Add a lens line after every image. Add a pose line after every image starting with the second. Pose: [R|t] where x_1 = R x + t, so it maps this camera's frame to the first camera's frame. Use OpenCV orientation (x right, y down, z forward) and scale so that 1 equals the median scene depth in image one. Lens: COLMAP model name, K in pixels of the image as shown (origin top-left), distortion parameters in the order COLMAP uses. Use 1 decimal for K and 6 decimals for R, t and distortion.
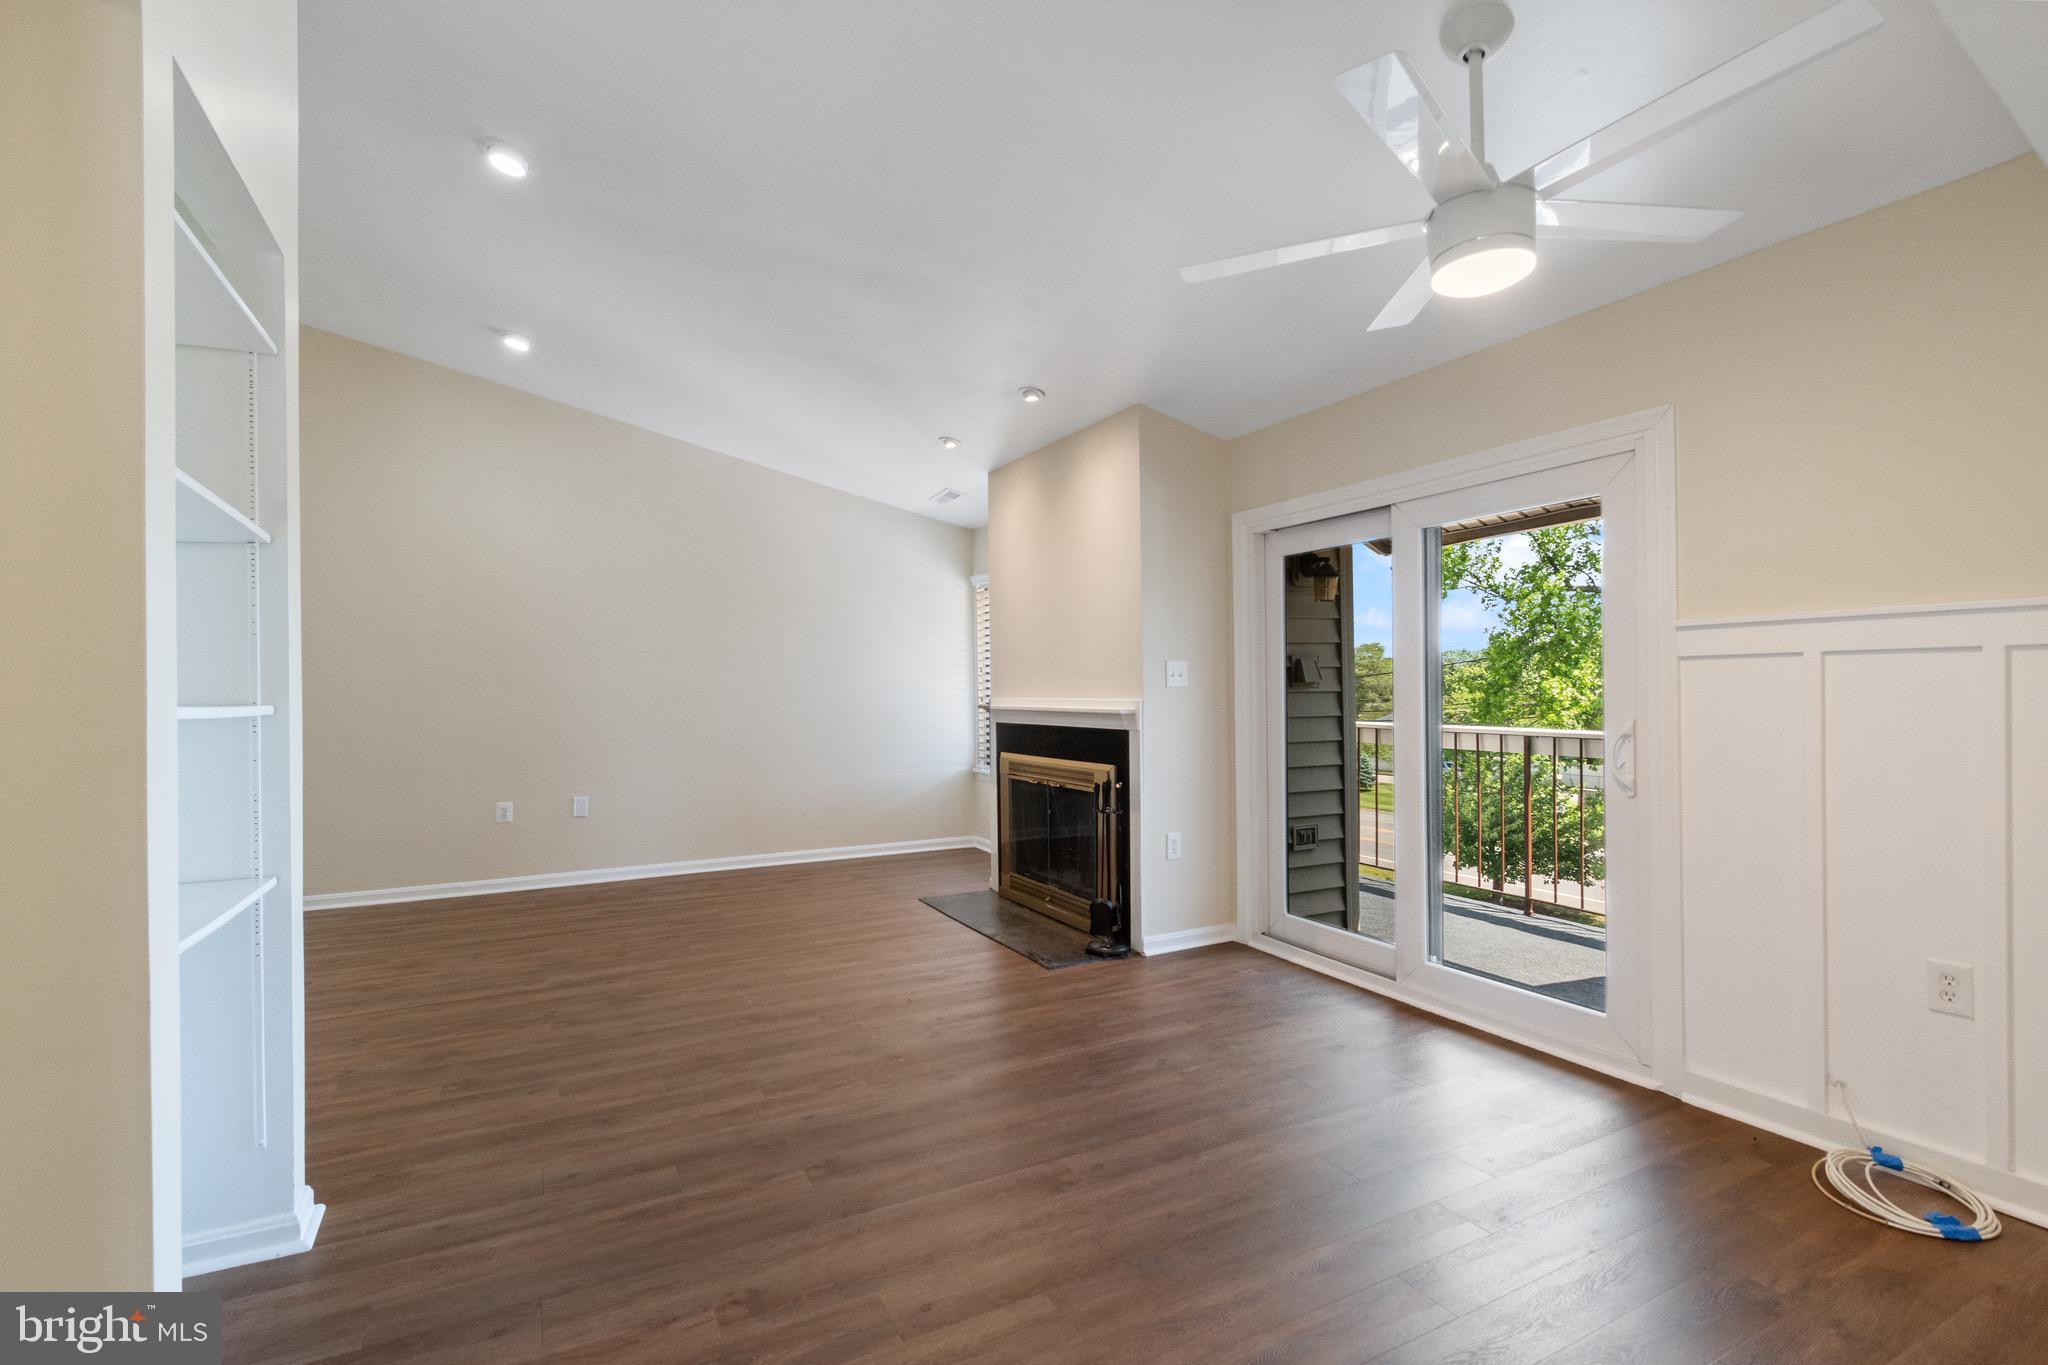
lens RADIAL K [[922.2, 0, 1020.9], [0, 922.2, 687.1], [0, 0, 1]] dist [0.004877, -0.005312]
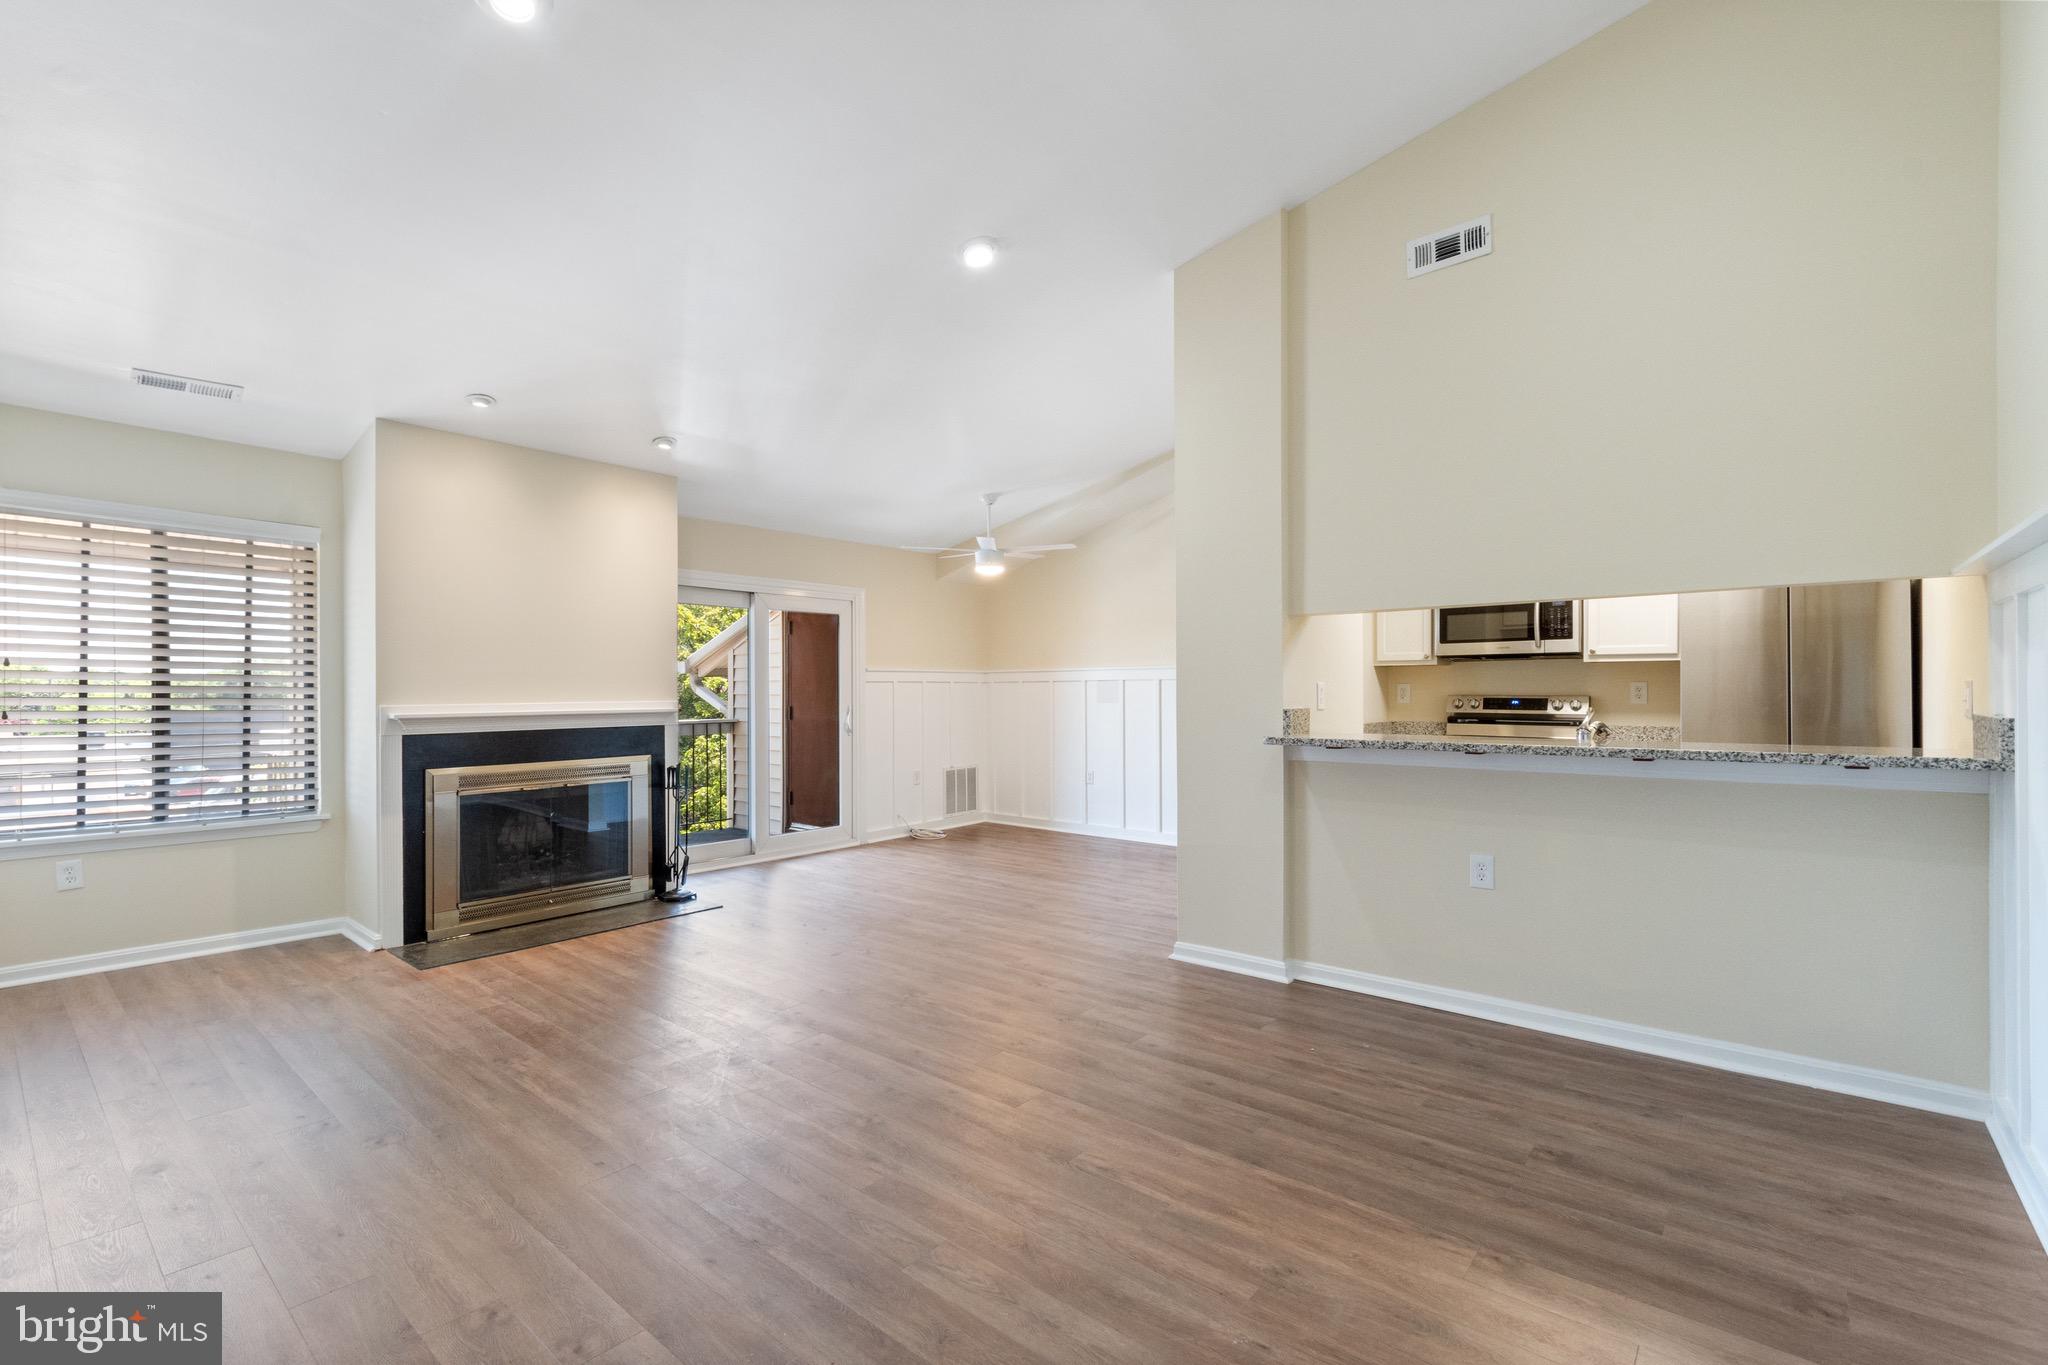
lens RADIAL K [[922.2, 0, 979.4], [0, 922.2, 677.5], [0, 0, 1]] dist [0.004877, -0.005312]
pose [[-0.362844, 0.020580, 0.931623, -1.582239], [0.005297, 0.999786, -0.020022, 0.009613], [-0.931835, -0.002330, -0.362875, 1.352099]]
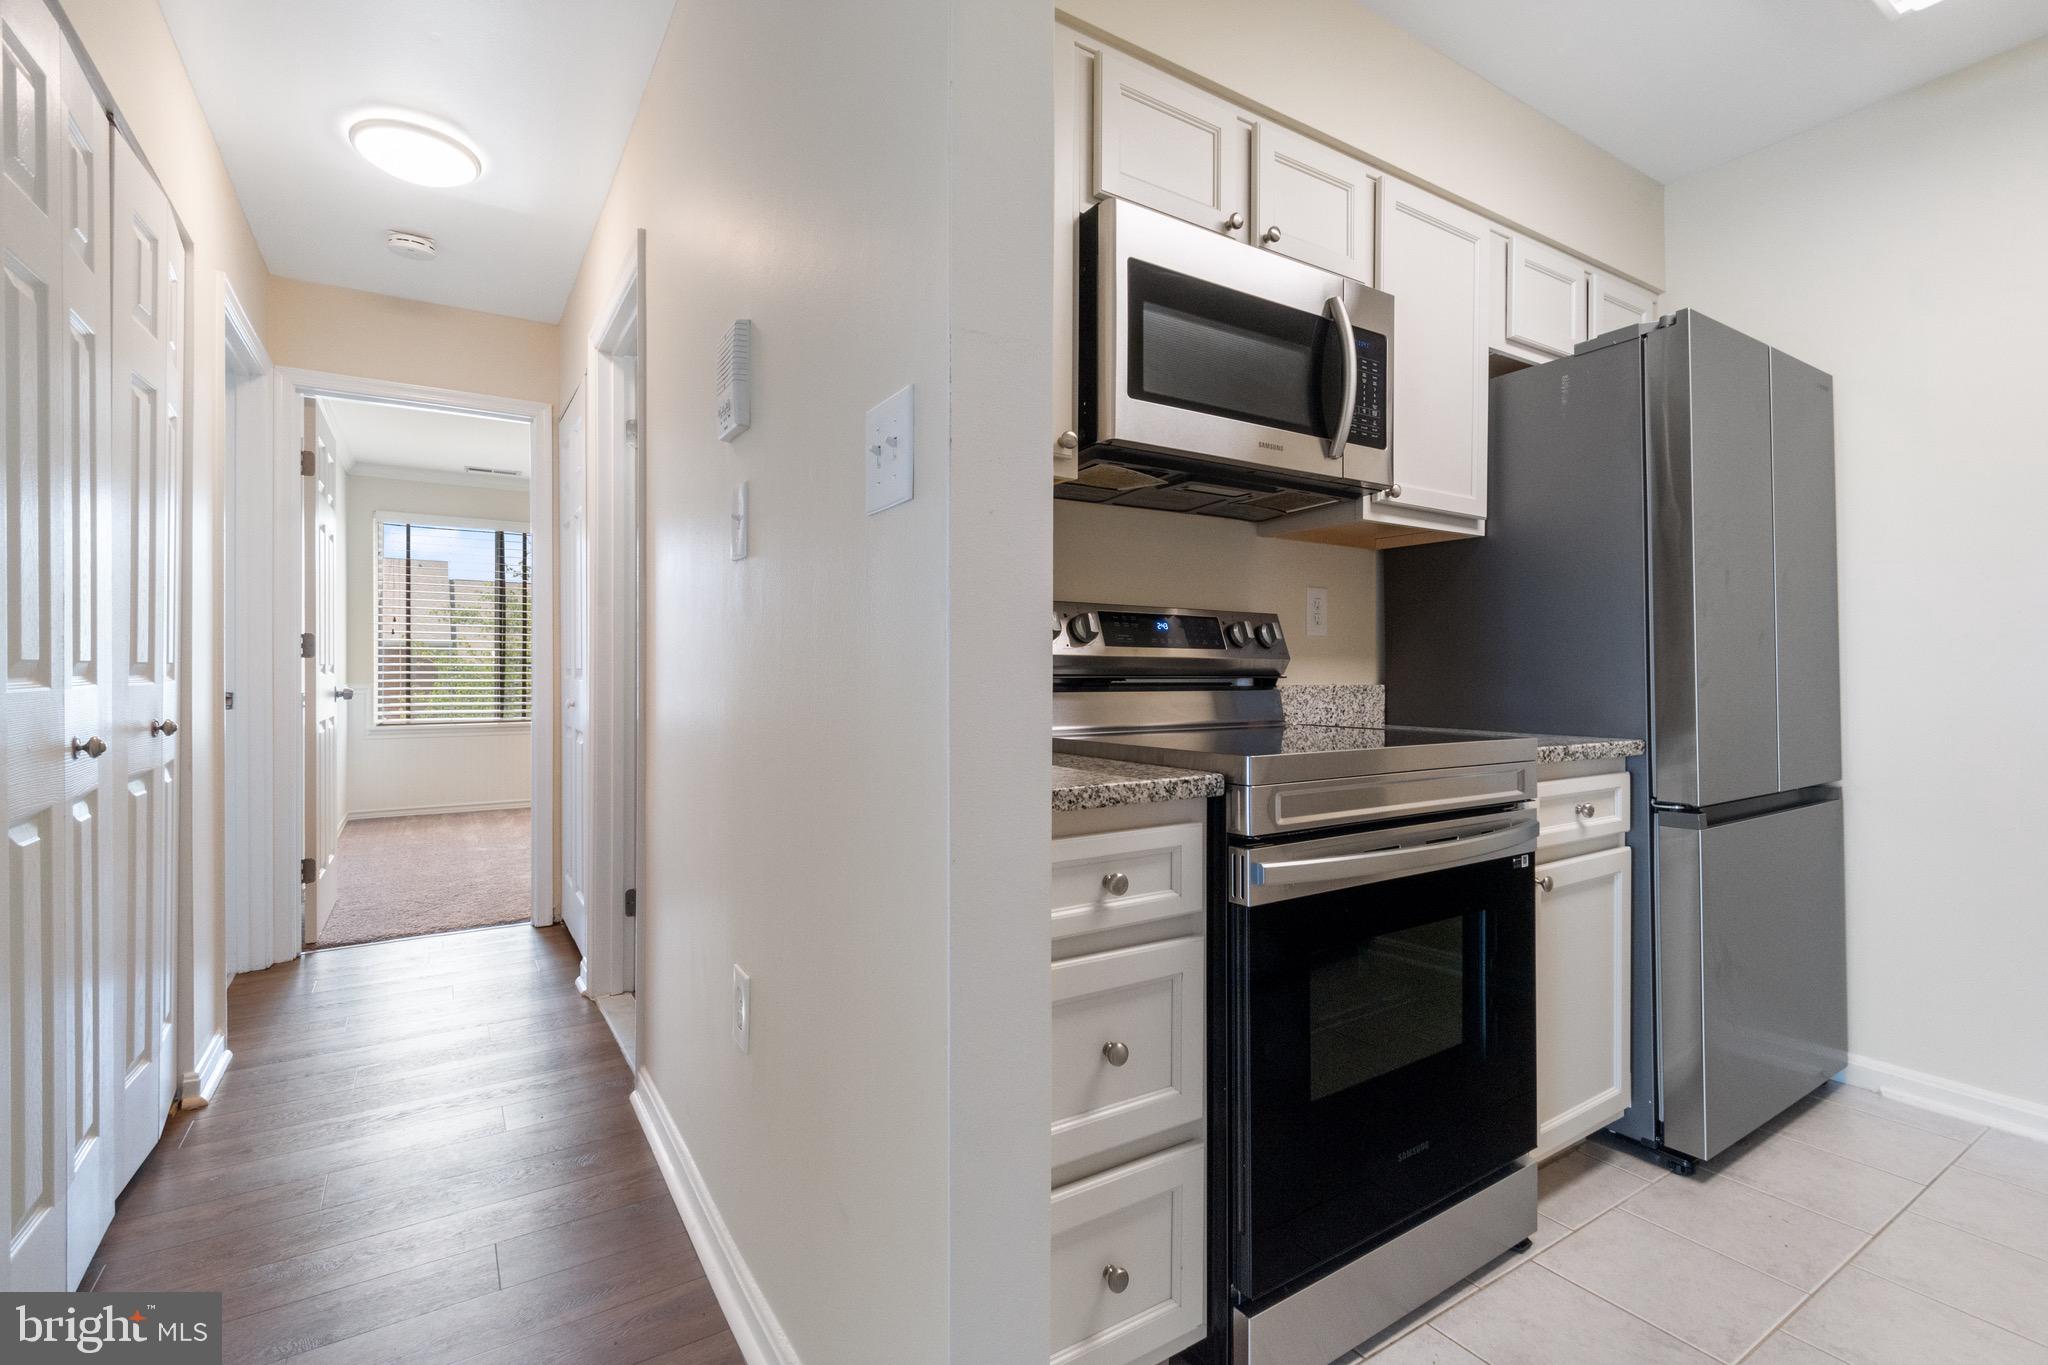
lens RADIAL K [[922.2, 0, 998.3], [0, 922.2, 675.8], [0, 0, 1]] dist [0.004877, -0.005312]
pose [[-0.997173, 0.010066, -0.074469, -0.237670], [0.009909, 0.999948, 0.002482, 0.054777], [0.074490, 0.001737, -0.997220, 0.426420]]
